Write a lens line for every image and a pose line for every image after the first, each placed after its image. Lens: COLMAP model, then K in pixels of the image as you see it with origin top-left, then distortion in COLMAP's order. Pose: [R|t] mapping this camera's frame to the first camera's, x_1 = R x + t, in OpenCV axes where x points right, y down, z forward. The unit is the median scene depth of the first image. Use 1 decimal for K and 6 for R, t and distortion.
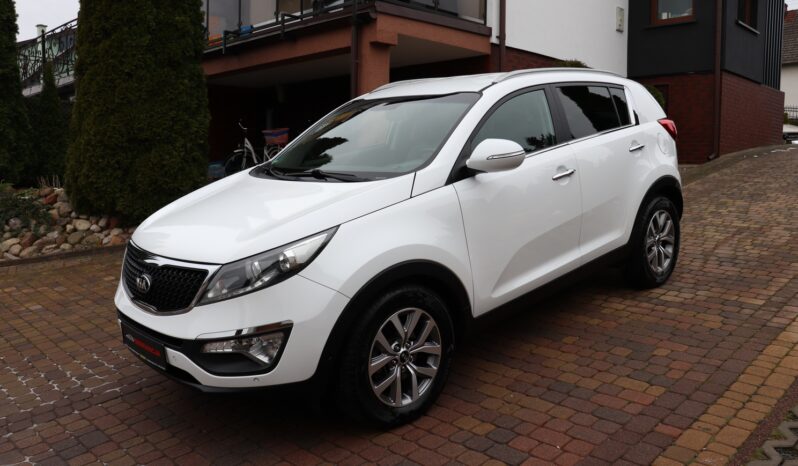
lens RADIAL K [[661.2, 0, 399.8], [0, 661.2, 230.8], [0, 0, 1]] dist [-0.173405, 0.144595]
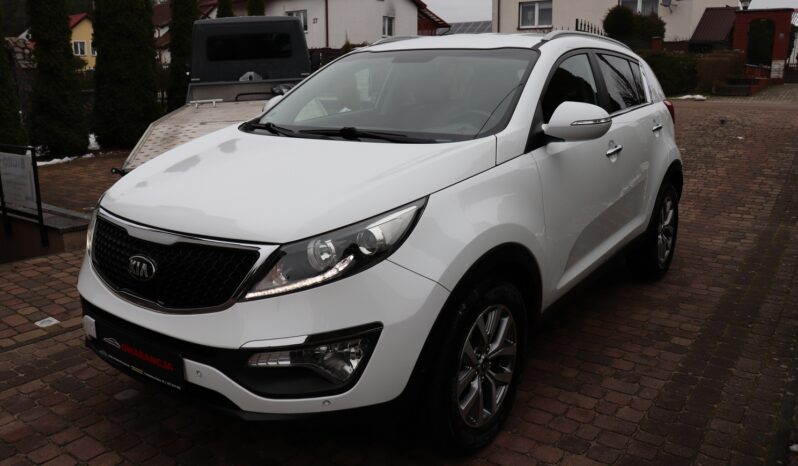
lens RADIAL K [[661.2, 0, 399.9], [0, 661.2, 231.0], [0, 0, 1]] dist [-0.173405, 0.144595]
pose [[0.977329, 0.027427, 0.209942, -0.248911], [-0.033011, 0.999187, 0.023138, 0.013821], [-0.209136, -0.029544, 0.977440, 0.226413]]
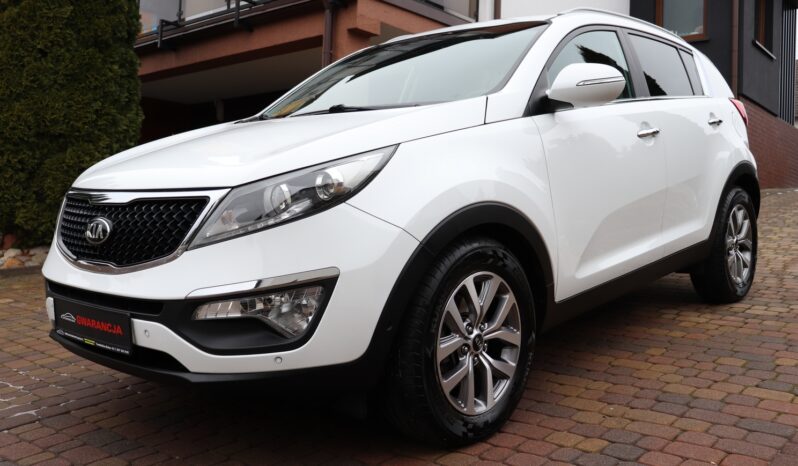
lens RADIAL K [[749.5, 0, 397.4], [0, 749.5, 237.9], [0, 0, 1]] dist [-0.068963, 0.000000]
pose [[0.995712, 0.022471, 0.089736, -0.142798], [-0.013686, 0.995158, -0.097336, 0.148505], [-0.091489, 0.095690, 0.991198, 0.187685]]
